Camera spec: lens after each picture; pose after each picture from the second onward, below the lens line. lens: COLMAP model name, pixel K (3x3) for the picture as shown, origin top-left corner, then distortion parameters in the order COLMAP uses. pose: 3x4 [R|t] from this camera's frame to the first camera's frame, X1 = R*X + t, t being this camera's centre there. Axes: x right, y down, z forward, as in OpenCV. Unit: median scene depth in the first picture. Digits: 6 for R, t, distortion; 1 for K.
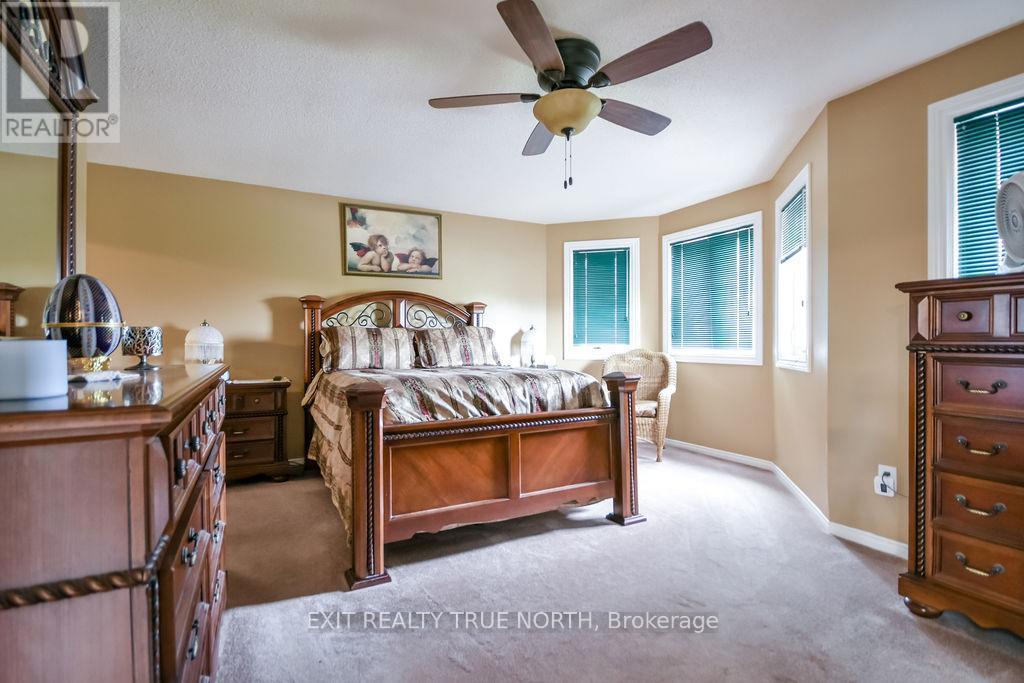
lens RADIAL K [[479.4, 0, 504.3], [0, 479.4, 343.1], [0, 0, 1]] dist [-0.002515, -0.001409]
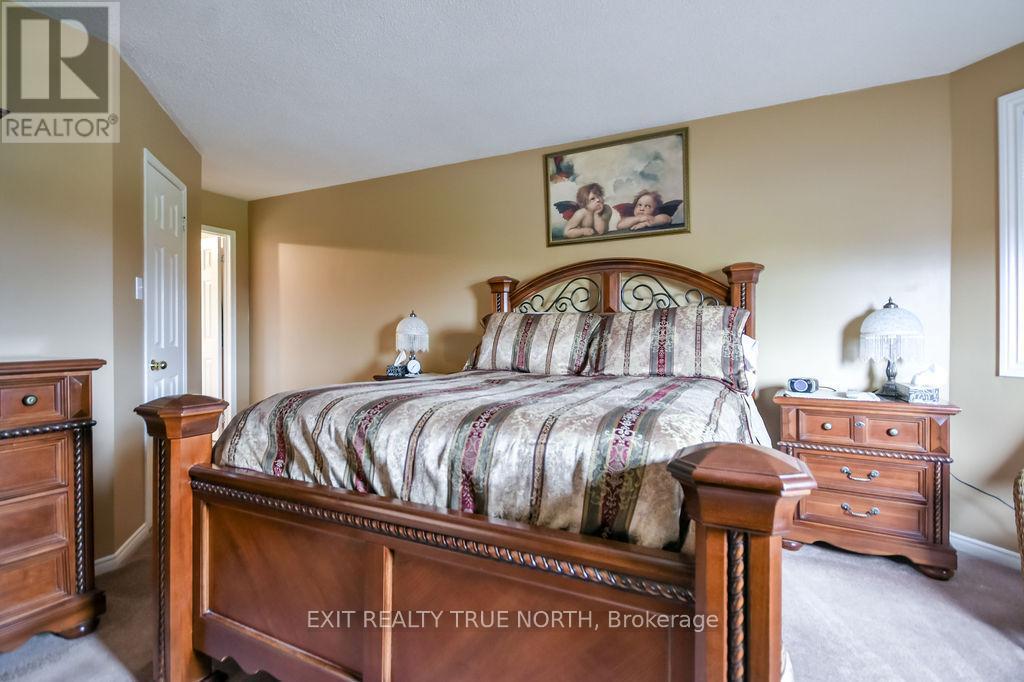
lens RADIAL K [[479.4, 0, 514.7], [0, 479.4, 338.6], [0, 0, 1]] dist [-0.002515, -0.001409]
pose [[0.592894, 0.010959, -0.805206, 0.256651], [-0.002929, 0.999930, 0.011452, -0.002140], [0.805275, -0.004431, 0.592884, 0.488216]]
